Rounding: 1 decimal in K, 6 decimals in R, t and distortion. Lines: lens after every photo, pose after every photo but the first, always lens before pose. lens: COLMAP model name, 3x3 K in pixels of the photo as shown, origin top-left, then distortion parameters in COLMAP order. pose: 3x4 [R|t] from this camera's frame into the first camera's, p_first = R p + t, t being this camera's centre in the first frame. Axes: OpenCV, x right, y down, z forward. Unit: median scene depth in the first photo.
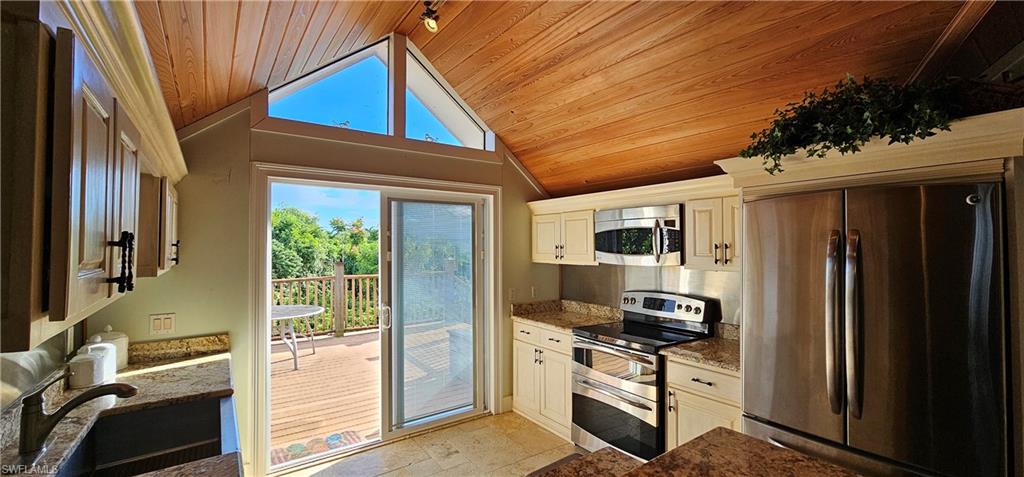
lens RADIAL K [[421.0, 0, 516.4], [0, 421.0, 238.0], [0, 0, 1]] dist [-0.000367, 0.000124]
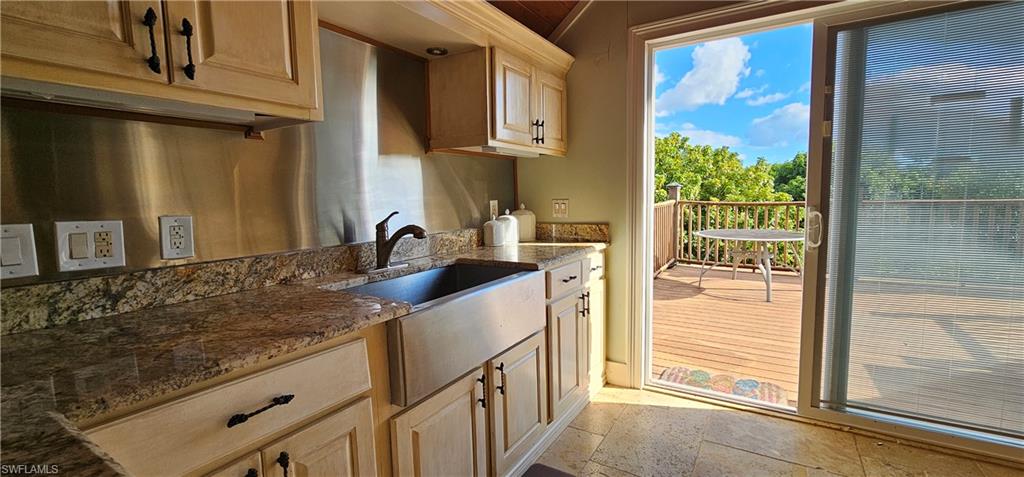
lens RADIAL K [[421.0, 0, 516.5], [0, 421.0, 236.2], [0, 0, 1]] dist [-0.000367, 0.000124]
pose [[0.393252, 0.088393, -0.915172, 0.086195], [0.034685, 0.993233, 0.110837, 0.112916], [0.918776, -0.075330, 0.387525, 0.351070]]
